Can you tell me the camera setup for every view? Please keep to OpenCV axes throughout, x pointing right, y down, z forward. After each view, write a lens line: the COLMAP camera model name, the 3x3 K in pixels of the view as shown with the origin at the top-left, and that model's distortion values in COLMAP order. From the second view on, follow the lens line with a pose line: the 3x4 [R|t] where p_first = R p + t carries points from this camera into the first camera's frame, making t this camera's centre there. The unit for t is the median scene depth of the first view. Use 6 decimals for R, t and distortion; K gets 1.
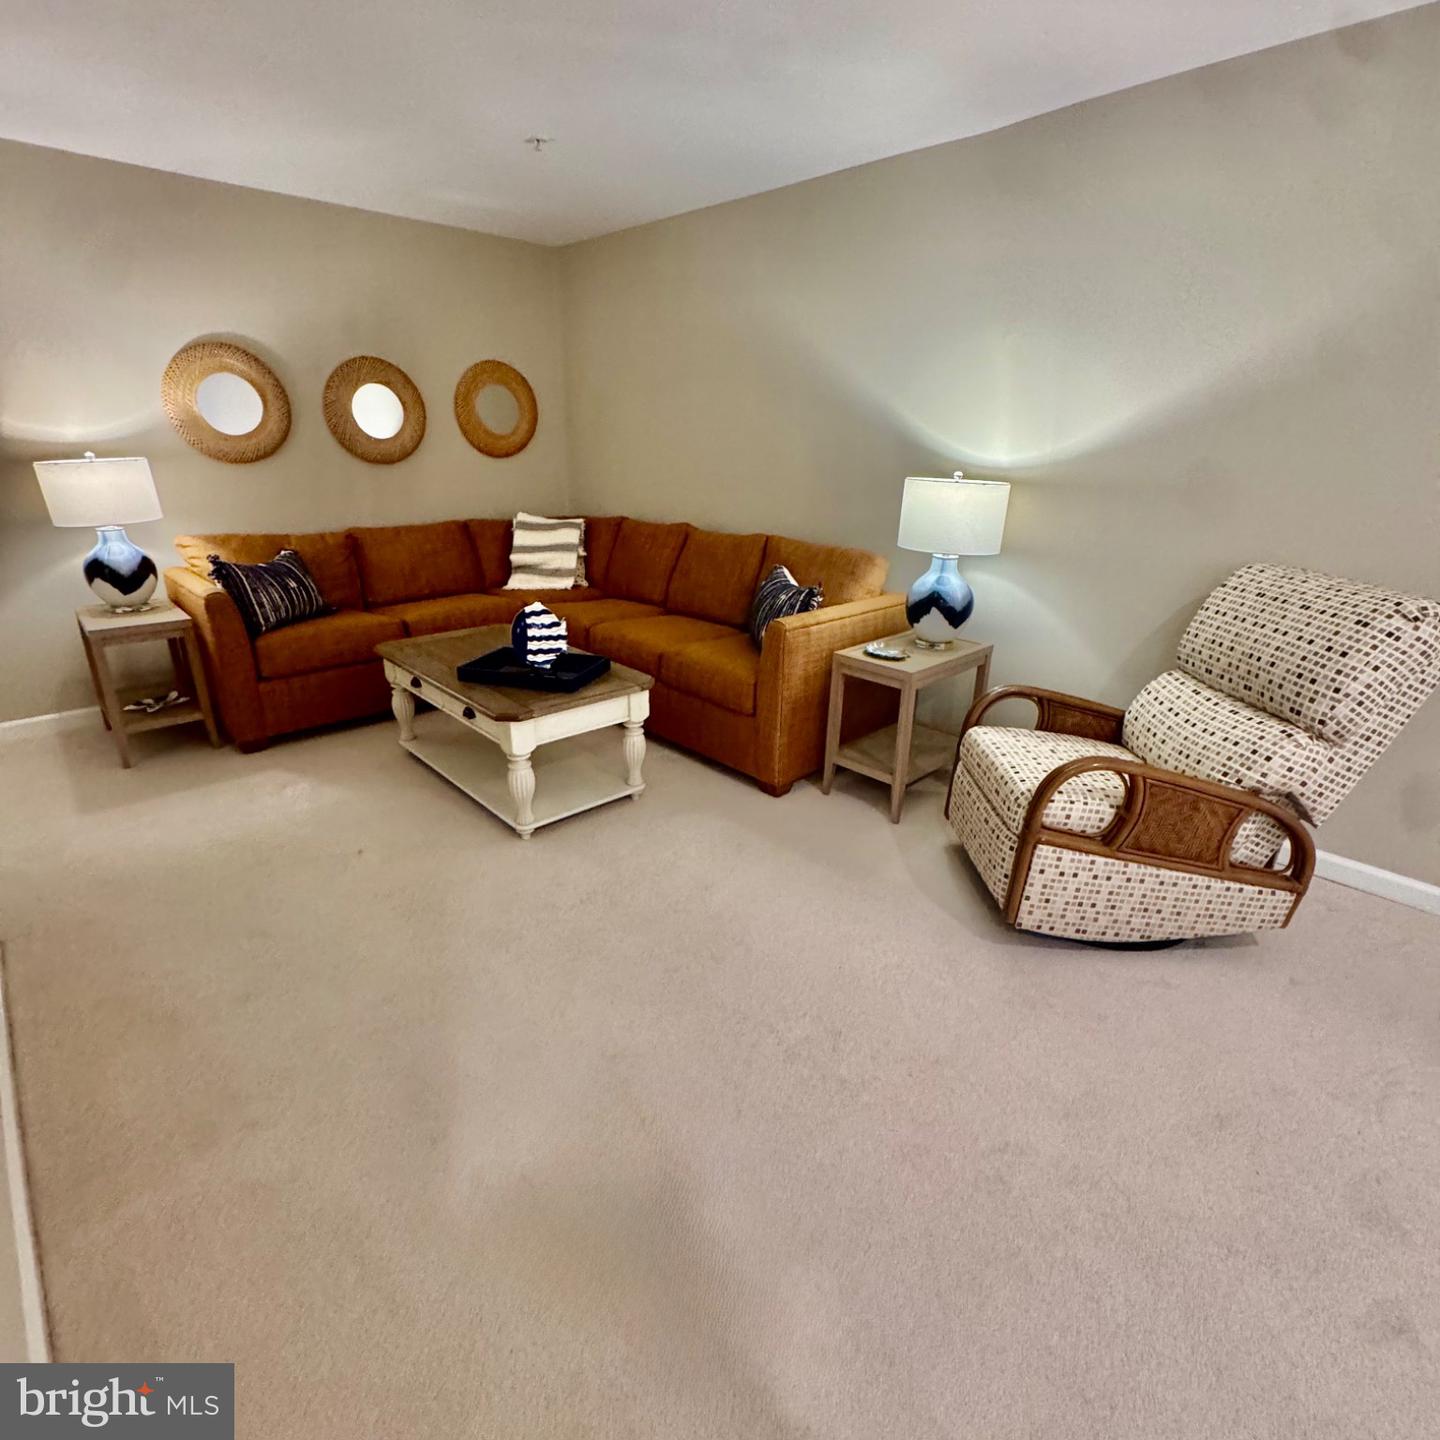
lens RADIAL K [[761.9, 0, 723.1], [0, 761.9, 723.8], [0, 0, 1]] dist [-0.000148, 0.001146]
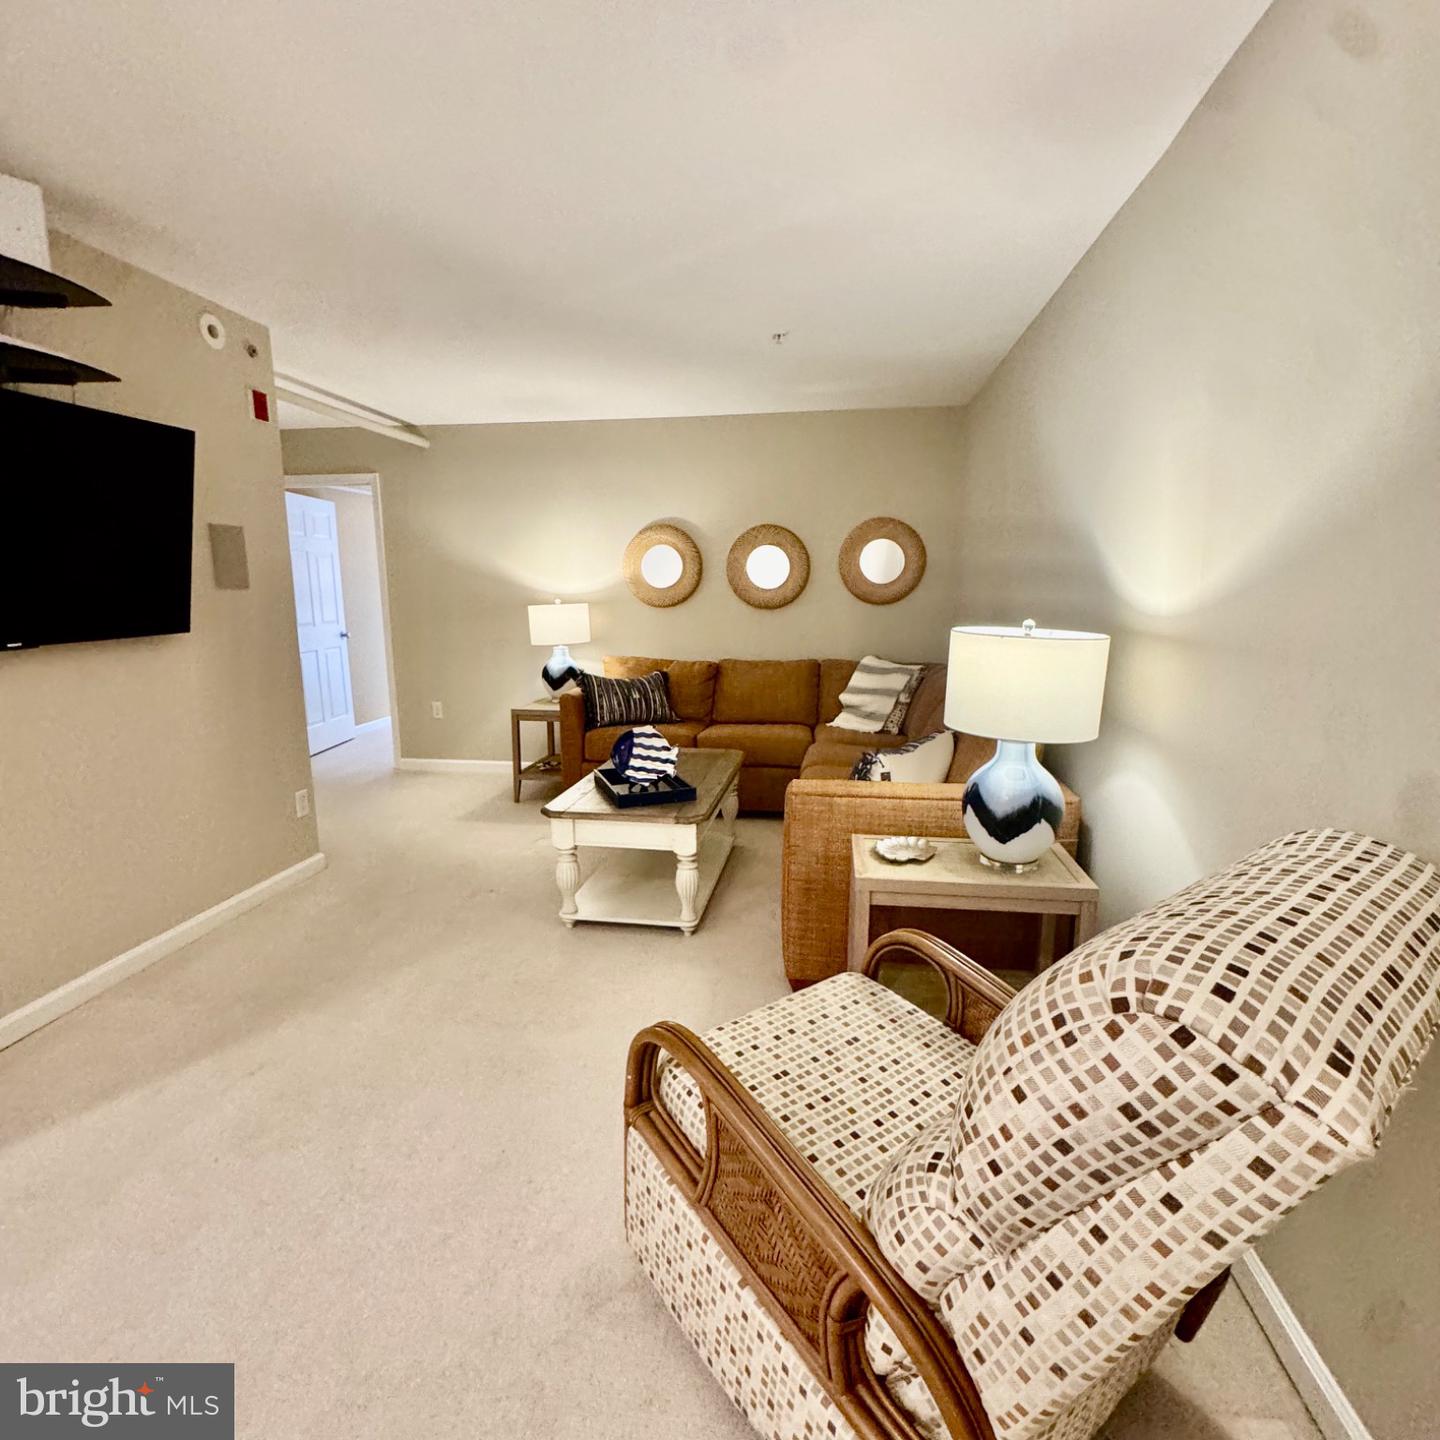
lens RADIAL K [[761.9, 0, 723.1], [0, 761.9, 723.8], [0, 0, 1]] dist [-0.000148, 0.001146]
pose [[0.613685, 0.122220, -0.780034, 0.580898], [-0.265669, 0.962304, -0.058233, -0.106479], [0.743513, 0.242968, 0.623021, 0.326825]]
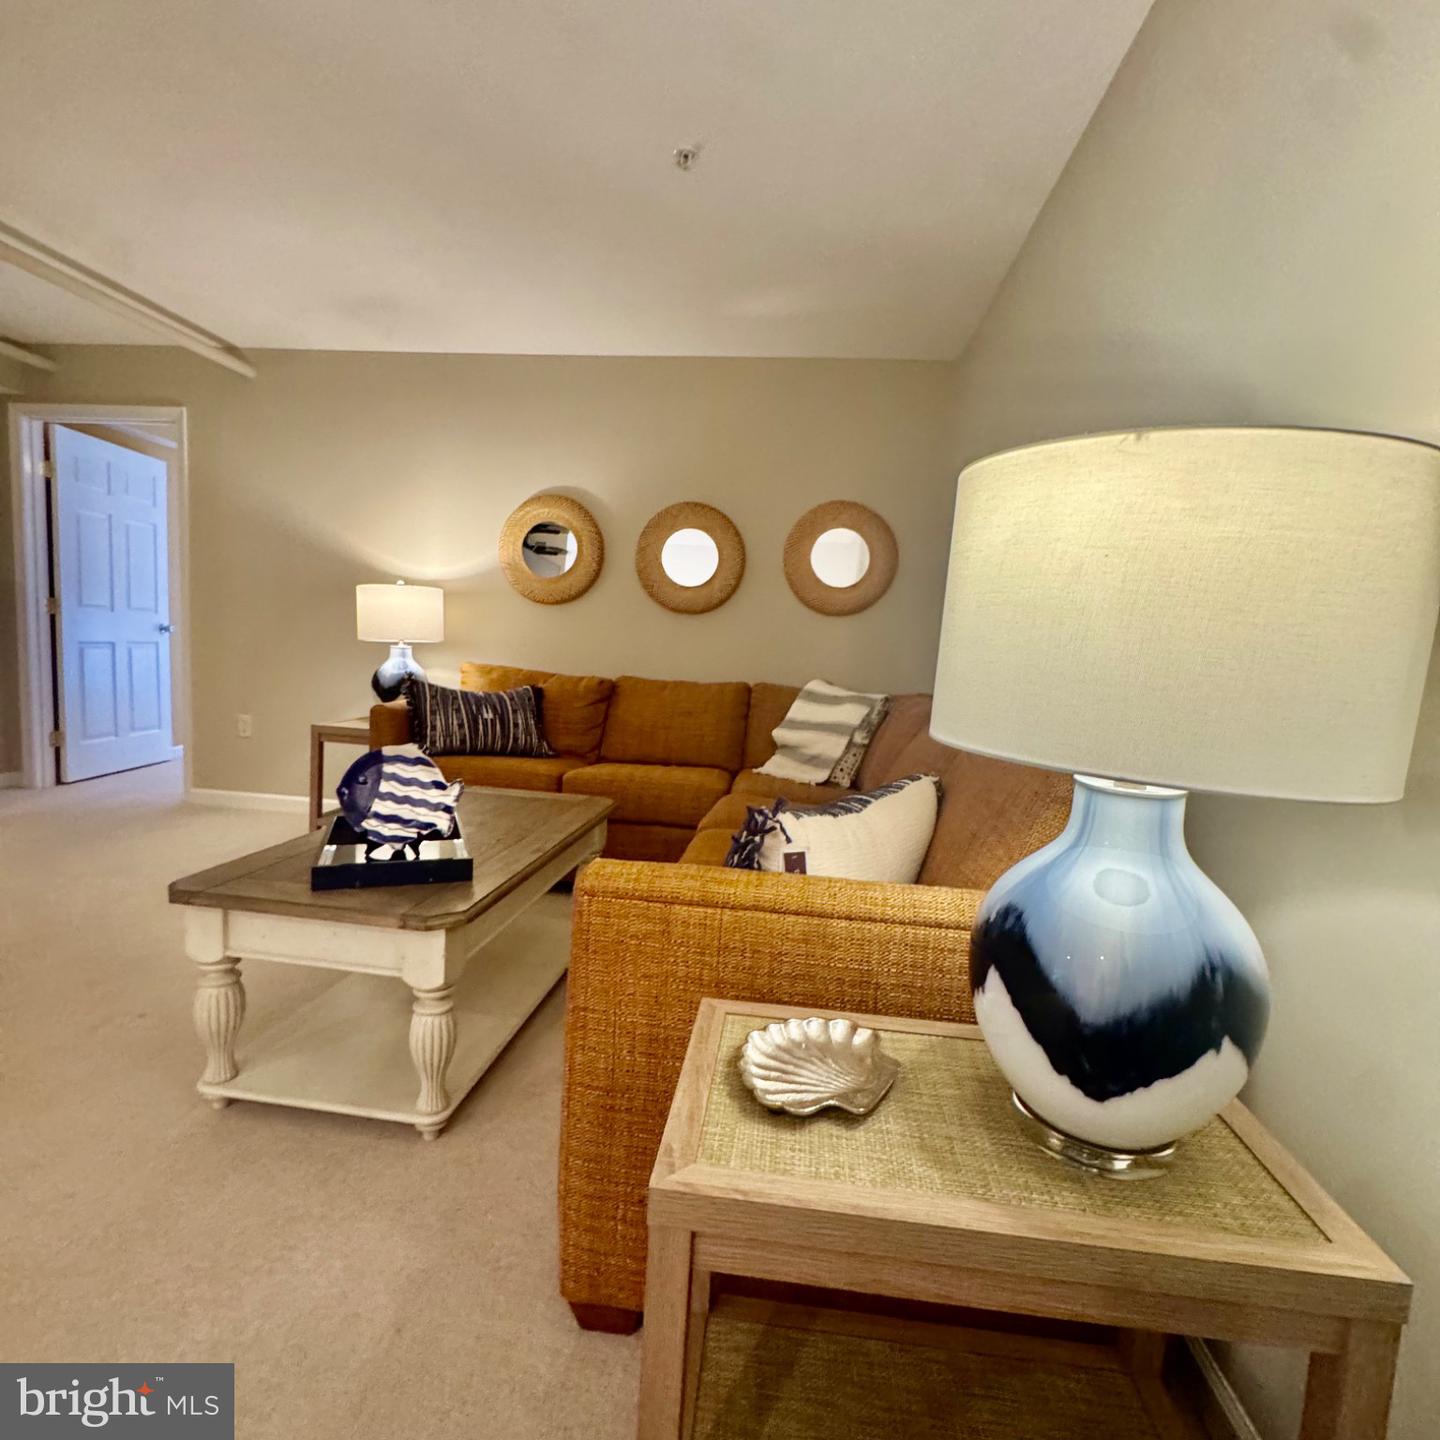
lens RADIAL K [[761.9, 0, 723.1], [0, 761.9, 723.8], [0, 0, 1]] dist [-0.000148, 0.001146]
pose [[0.638333, 0.101339, -0.763061, 0.344867], [-0.314751, 0.939001, -0.138598, -0.142557], [0.702469, 0.328646, 0.631292, 0.653422]]
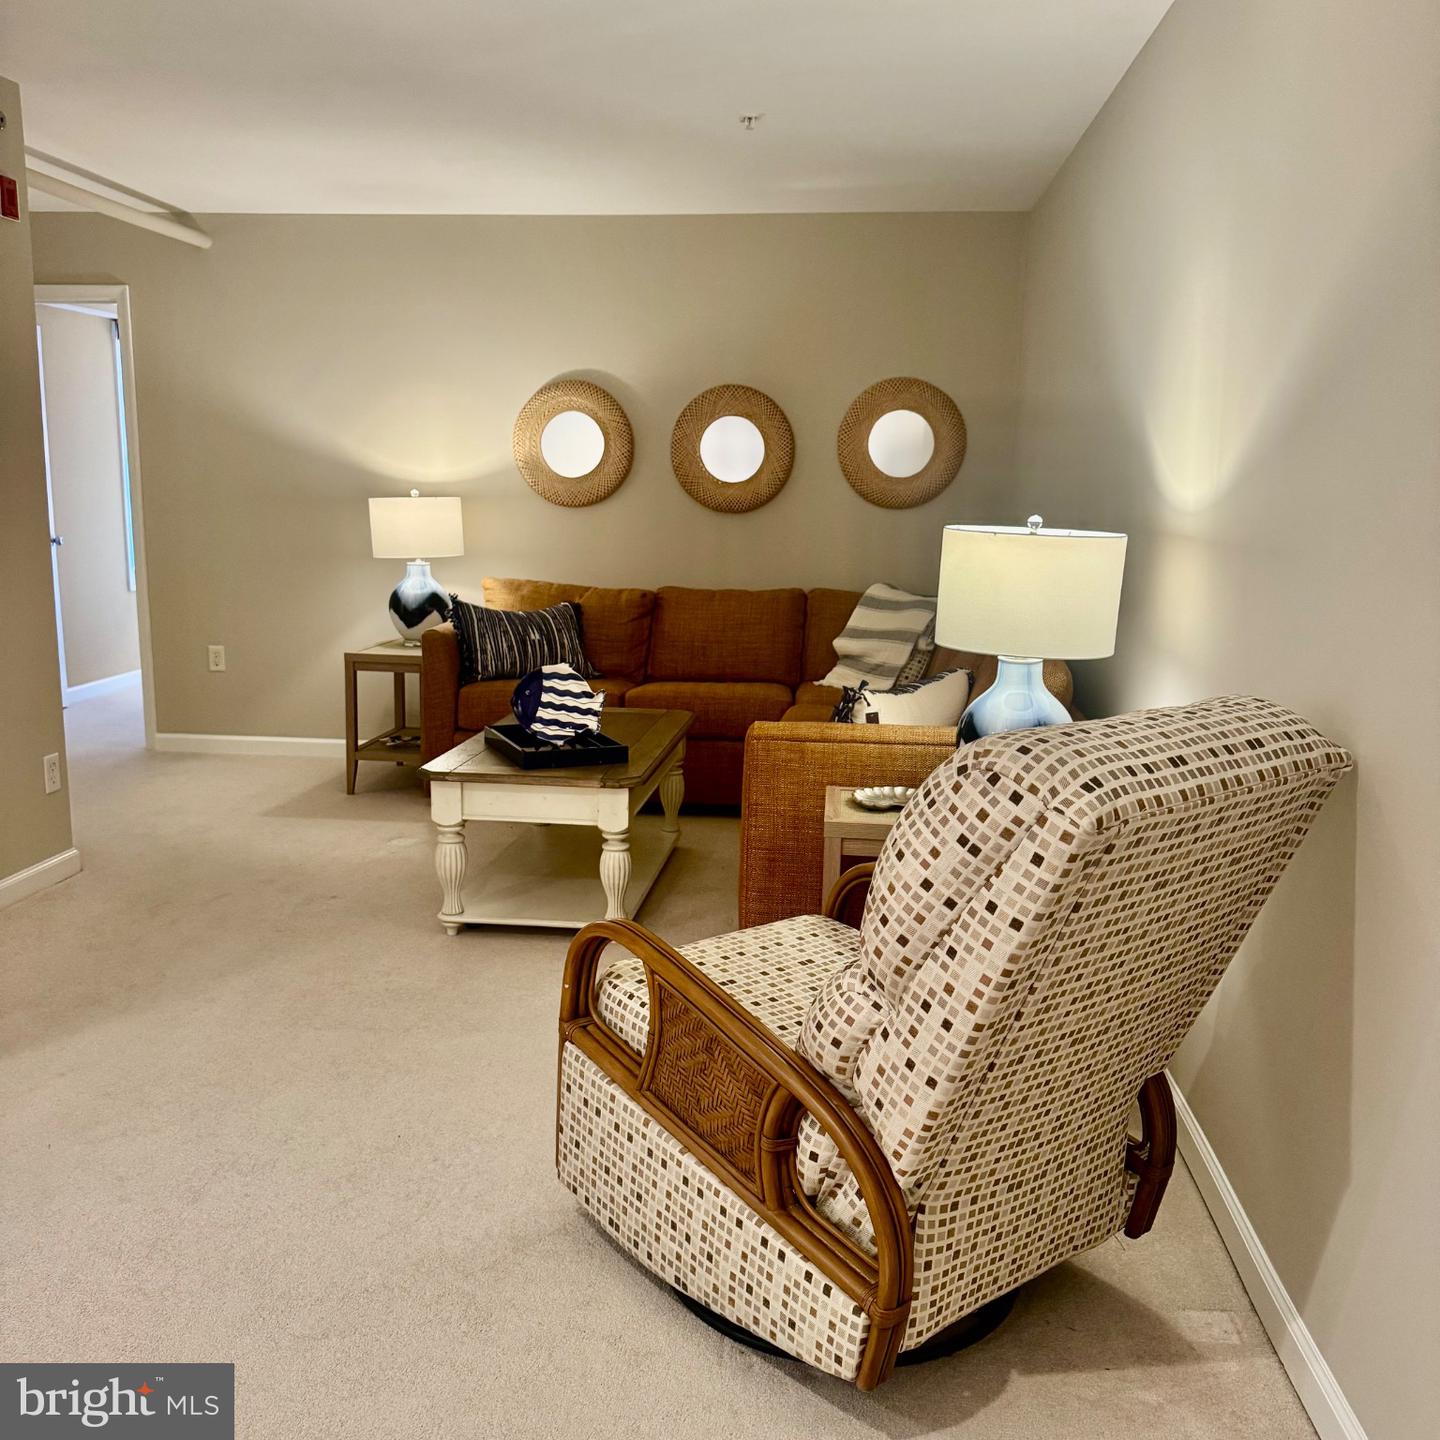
lens RADIAL K [[1339.7, 0, 721.1], [0, 1339.7, 744.8], [0, 0, 1]] dist [0.122408, -0.189414]
pose [[0.648074, 0.140372, -0.748529, 0.800643], [-0.275543, 0.959499, -0.058629, -0.032216], [0.709983, 0.244247, 0.660505, 0.163893]]
